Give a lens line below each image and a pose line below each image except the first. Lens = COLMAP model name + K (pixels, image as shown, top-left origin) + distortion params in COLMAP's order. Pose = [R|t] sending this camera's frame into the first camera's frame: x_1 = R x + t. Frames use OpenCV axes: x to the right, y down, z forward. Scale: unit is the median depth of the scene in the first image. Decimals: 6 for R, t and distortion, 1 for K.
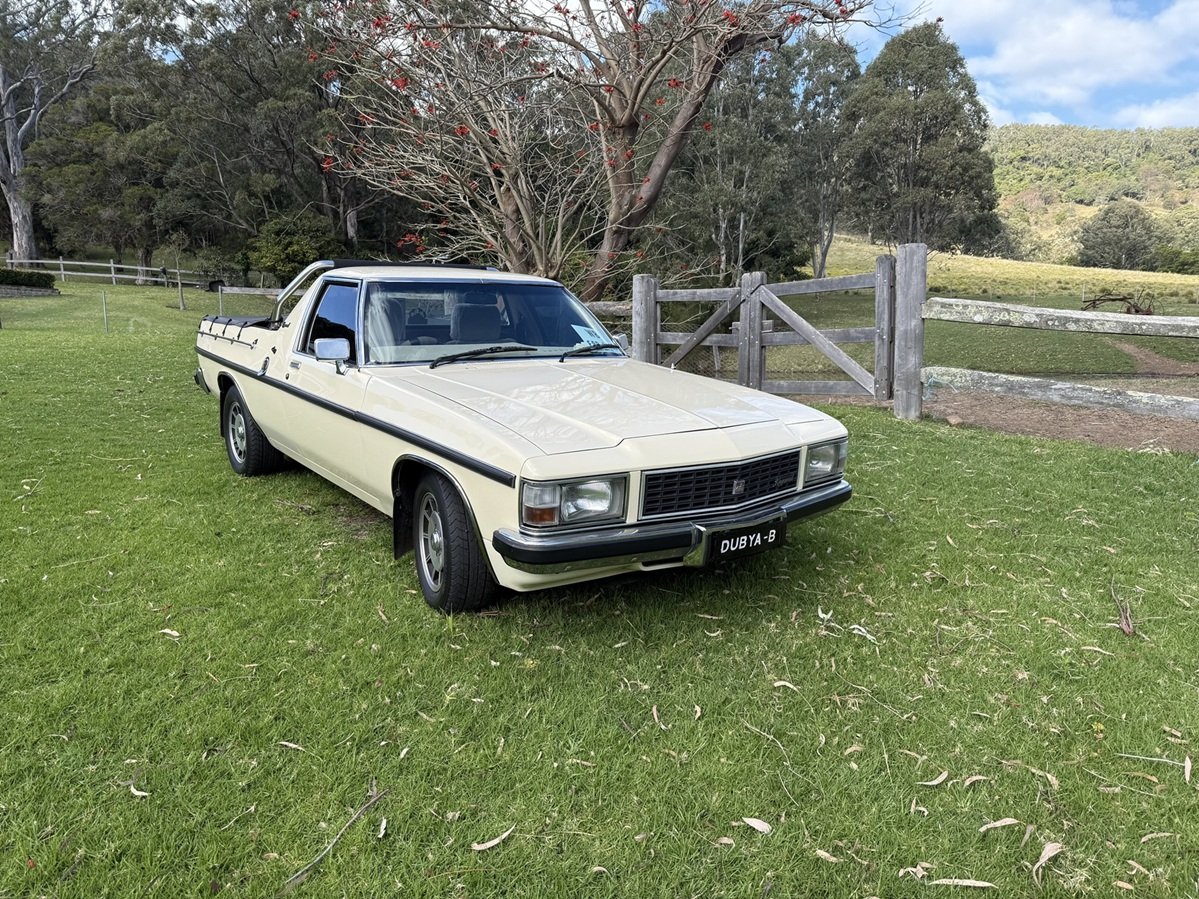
lens RADIAL K [[847.3, 0, 595.5], [0, 847.3, 446.2], [0, 0, 1]] dist [0.054980, -0.056545]
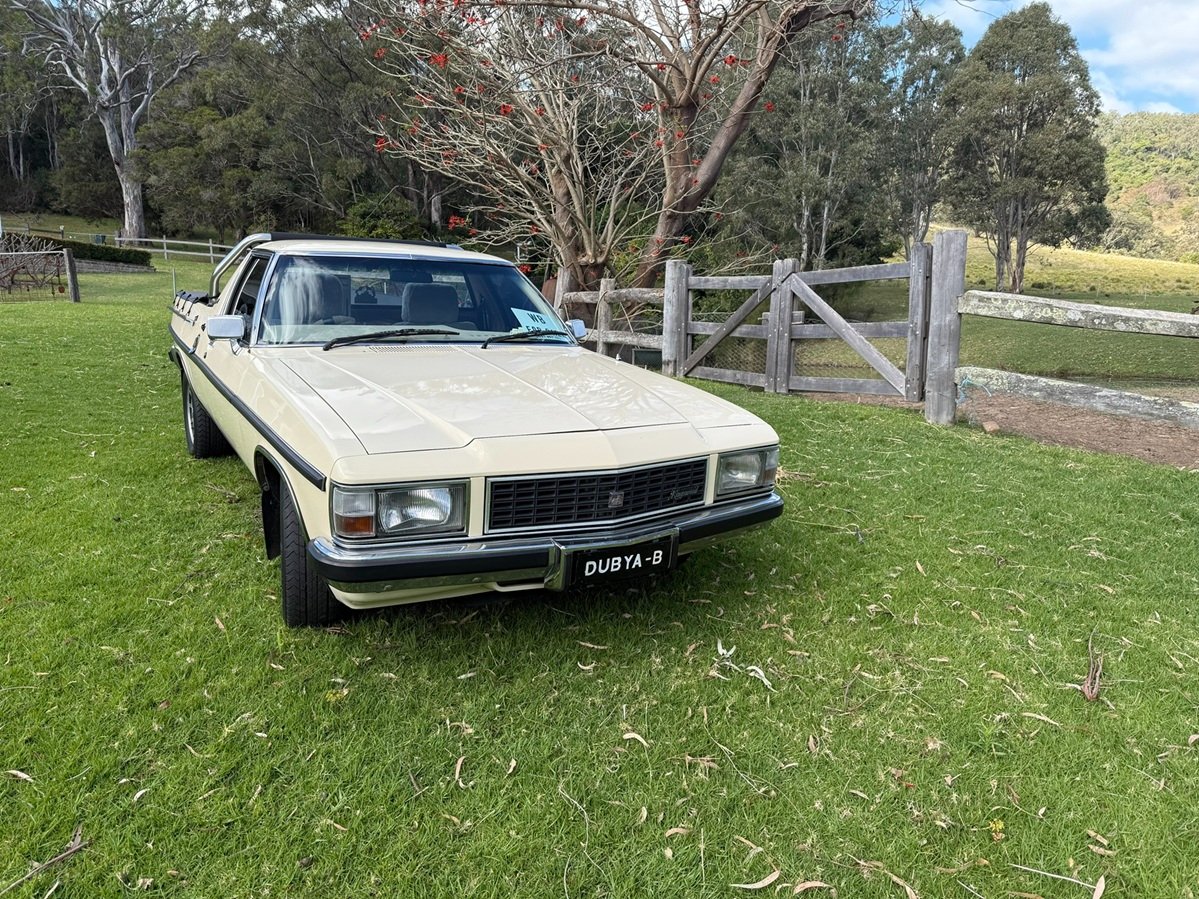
lens RADIAL K [[847.3, 0, 595.5], [0, 847.3, 446.2], [0, 0, 1]] dist [0.054980, -0.056545]
pose [[0.994562, 0.040622, -0.095893, 0.087819], [-0.039331, 0.999109, 0.015321, -0.006934], [0.096430, -0.011466, 0.995274, 0.055644]]
